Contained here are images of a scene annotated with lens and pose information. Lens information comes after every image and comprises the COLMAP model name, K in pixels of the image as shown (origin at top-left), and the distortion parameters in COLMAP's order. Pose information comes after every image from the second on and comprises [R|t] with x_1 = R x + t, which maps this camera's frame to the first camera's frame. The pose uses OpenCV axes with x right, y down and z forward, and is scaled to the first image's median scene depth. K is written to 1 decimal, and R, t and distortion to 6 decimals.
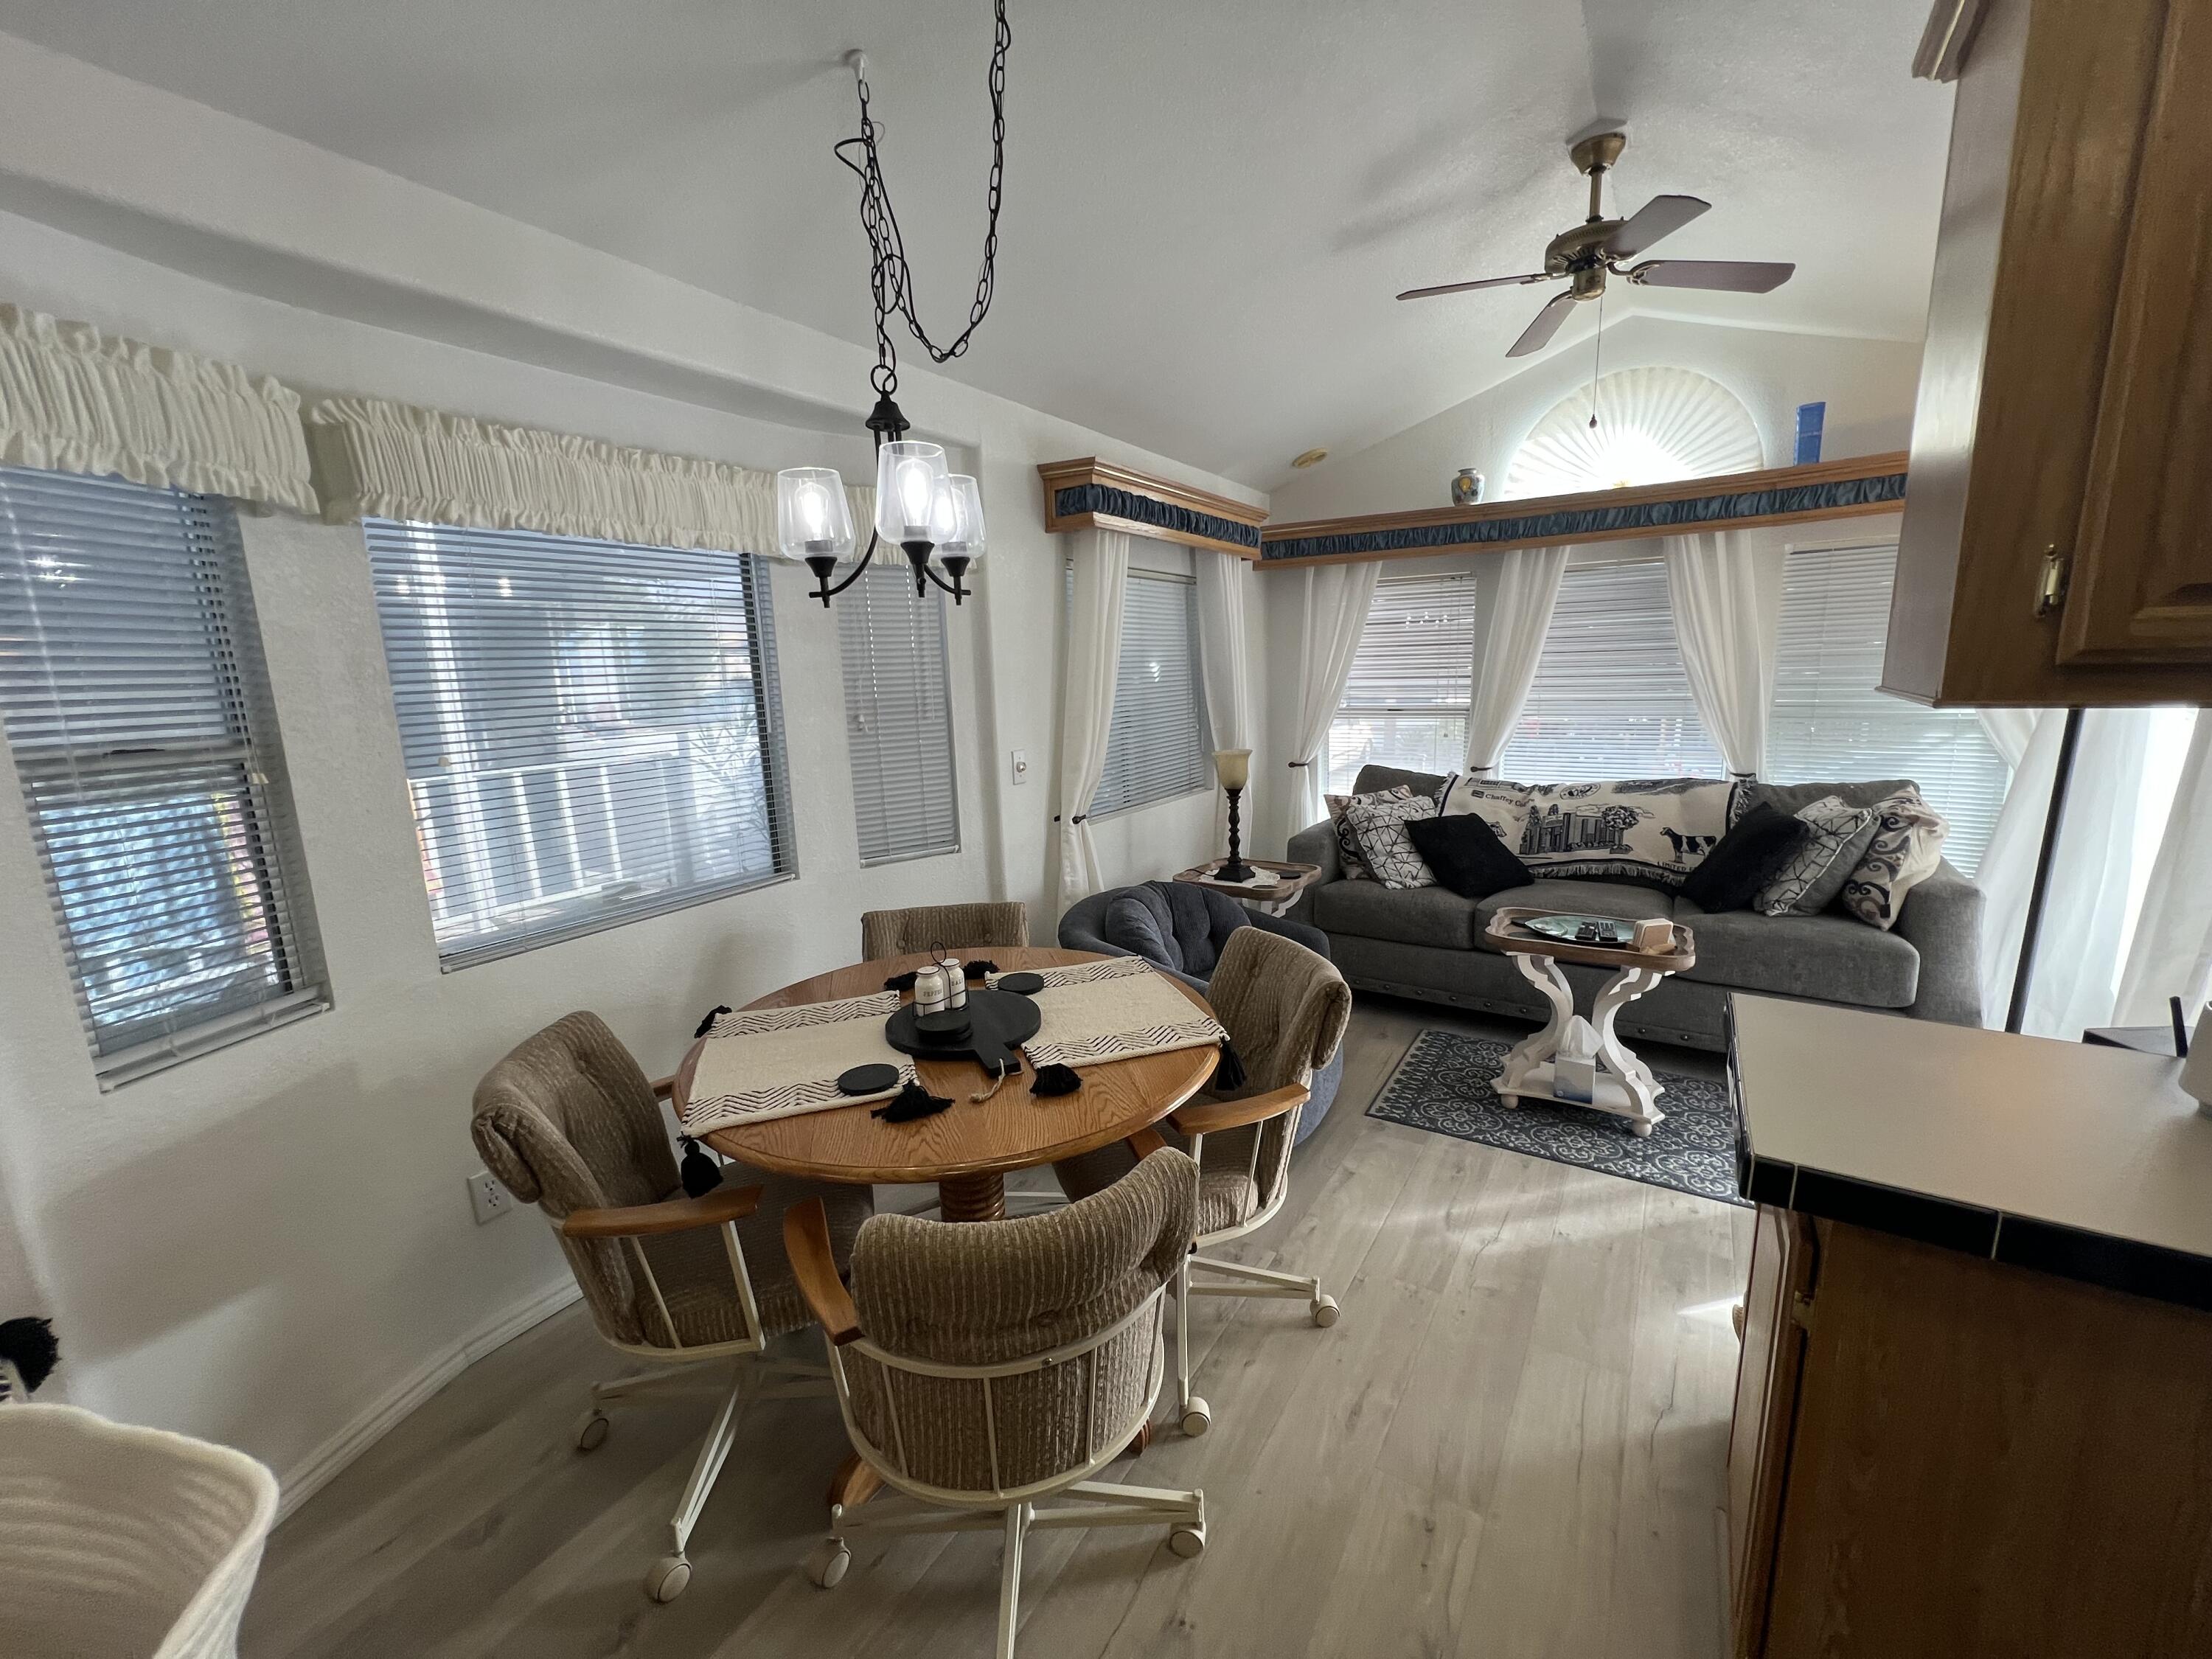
lens RADIAL K [[882.7, 0, 1117.3], [0, 882.7, 839.6], [0, 0, 1]] dist [-0.001172, 0.000731]
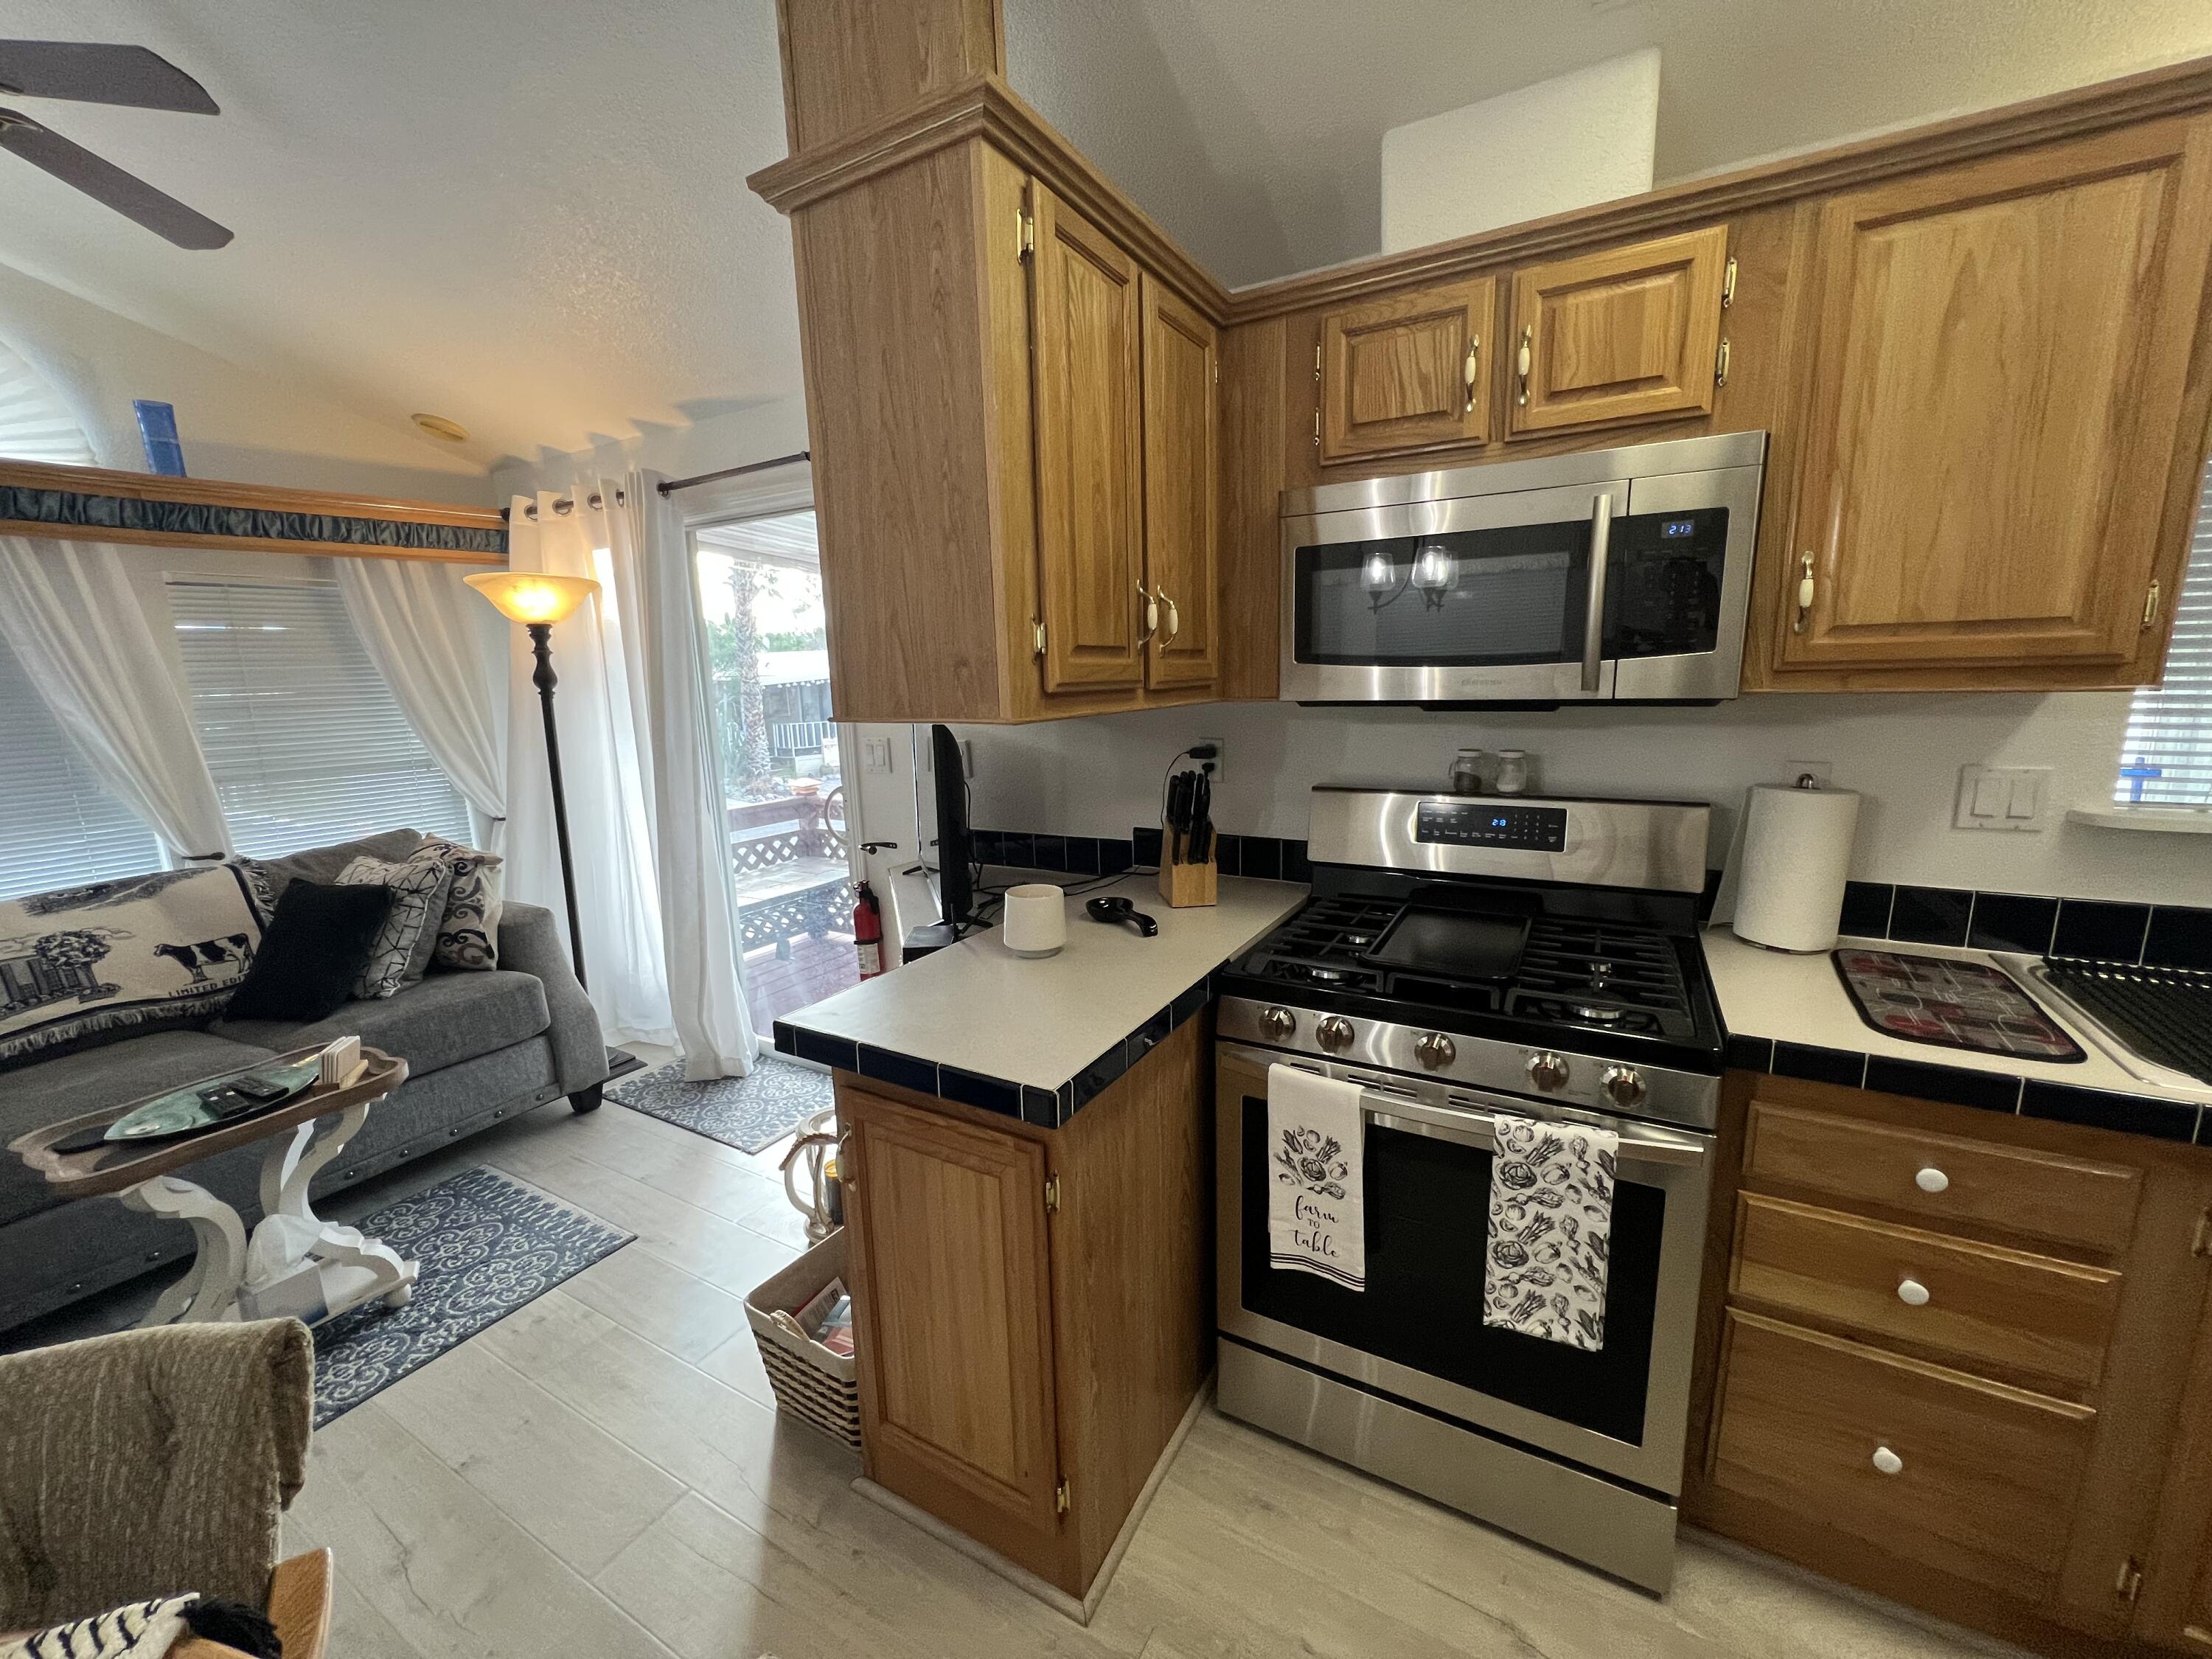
lens RADIAL K [[882.7, 0, 1108.5], [0, 882.7, 832.1], [0, 0, 1]] dist [-0.001172, 0.000731]
pose [[-0.045665, -0.151330, 0.987428, -0.118547], [0.220553, 0.962539, 0.157715, -0.044997], [-0.974305, 0.224983, -0.010578, 0.237045]]
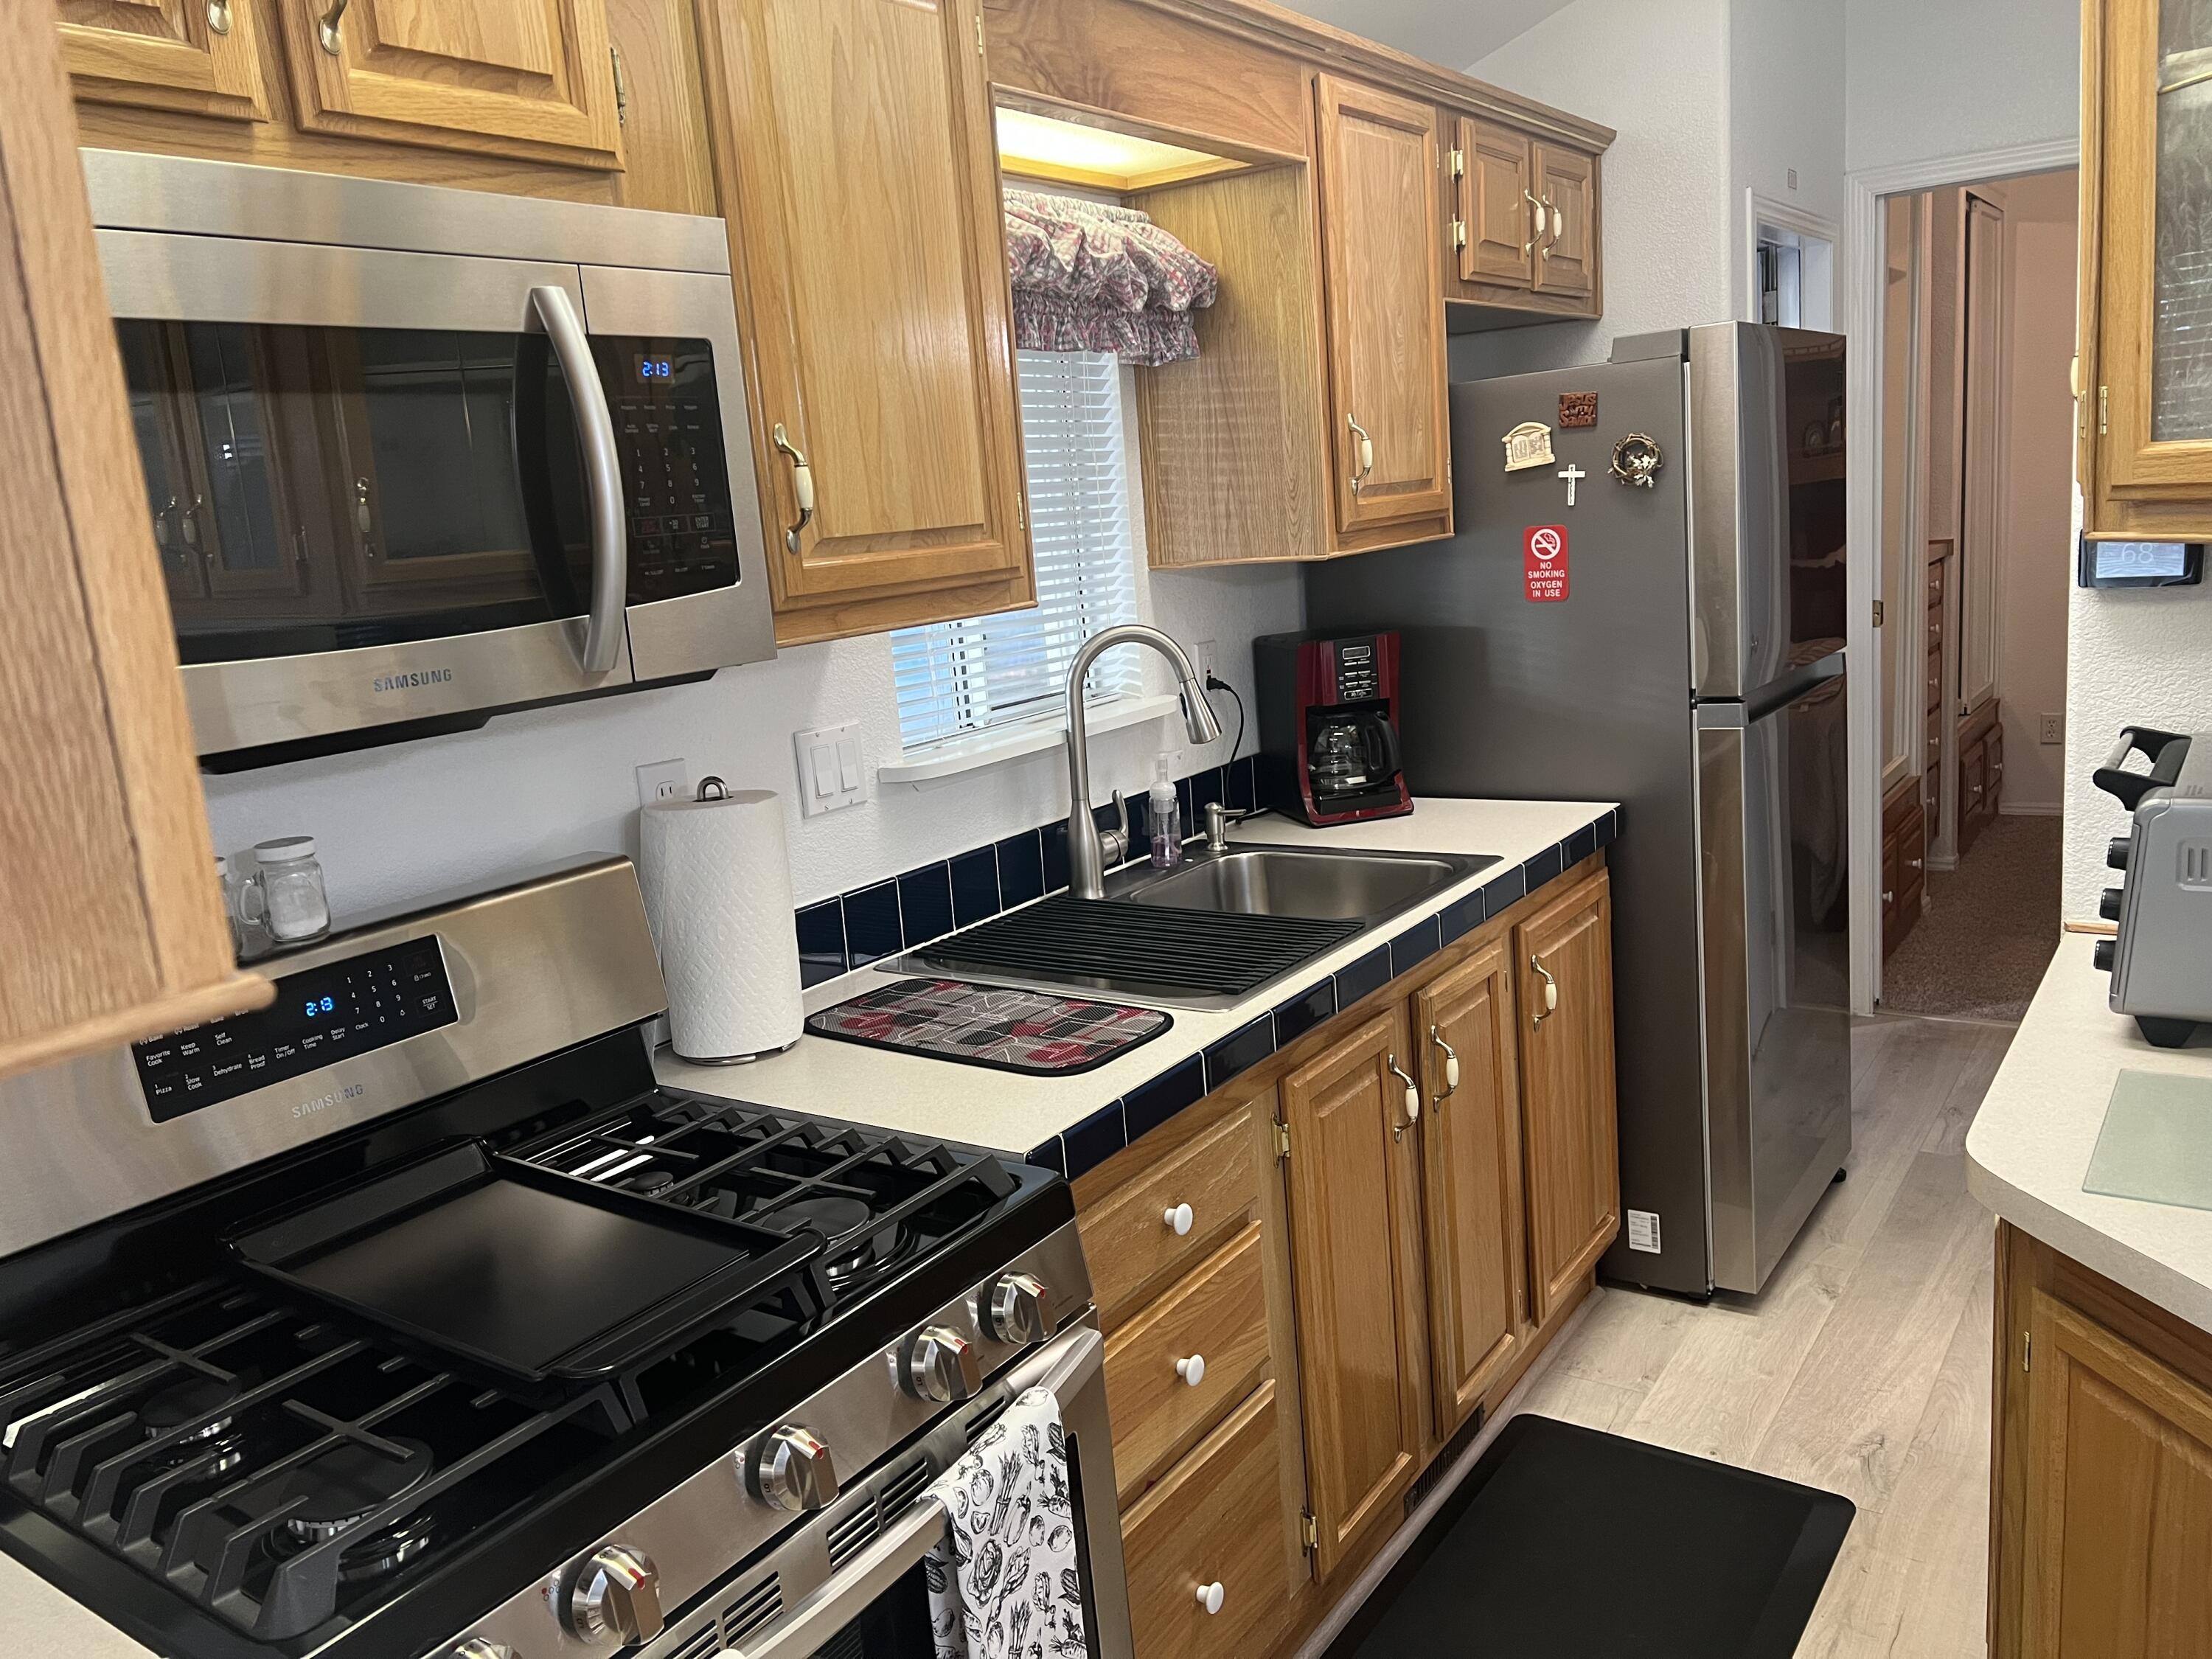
lens RADIAL K [[1657.7, 0, 1087.7], [0, 1657.7, 823.1], [0, 0, 1]] dist [0.055255, -0.060976]
pose [[-0.990785, 0.107528, 0.082362, 0.160511], [0.130608, 0.919543, 0.370652, -0.094431], [-0.035880, 0.377993, -0.925113, 0.379468]]
